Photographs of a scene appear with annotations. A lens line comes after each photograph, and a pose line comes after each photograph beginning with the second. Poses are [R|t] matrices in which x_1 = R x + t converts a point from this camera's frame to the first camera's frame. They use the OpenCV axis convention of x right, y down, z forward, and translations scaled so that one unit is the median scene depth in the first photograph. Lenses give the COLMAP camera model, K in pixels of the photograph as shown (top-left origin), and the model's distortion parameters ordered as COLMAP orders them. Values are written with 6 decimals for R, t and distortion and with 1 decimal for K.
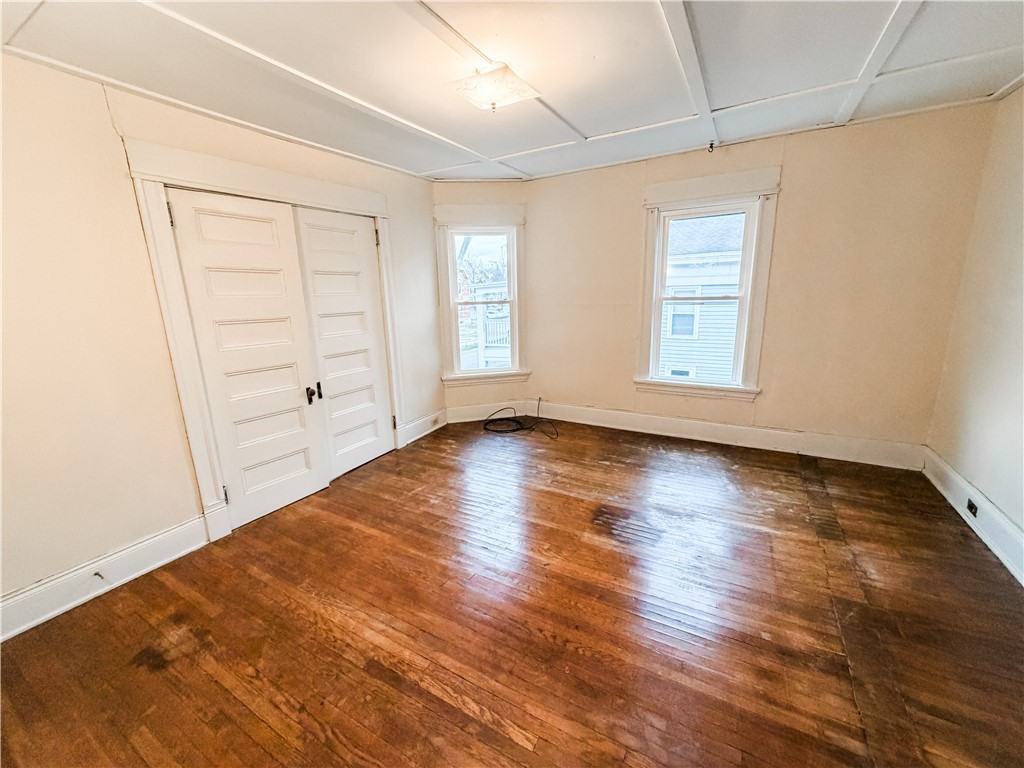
lens RADIAL K [[415.2, 0, 509.6], [0, 415.2, 385.1], [0, 0, 1]] dist [-0.000261, -0.000139]
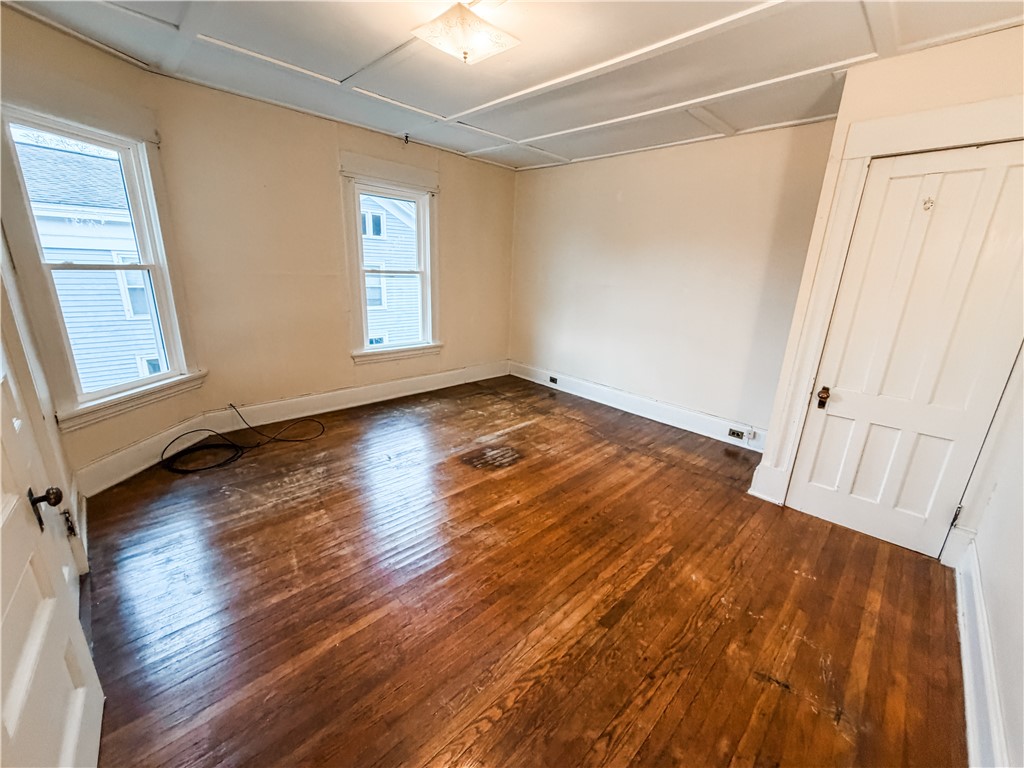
lens RADIAL K [[415.2, 0, 509.6], [0, 415.2, 385.1], [0, 0, 1]] dist [-0.000261, -0.000139]
pose [[0.261771, -0.226615, 0.938148, -0.798121], [0.167752, 0.967931, 0.187002, -0.093313], [-0.950440, 0.108424, 0.291391, 0.549650]]
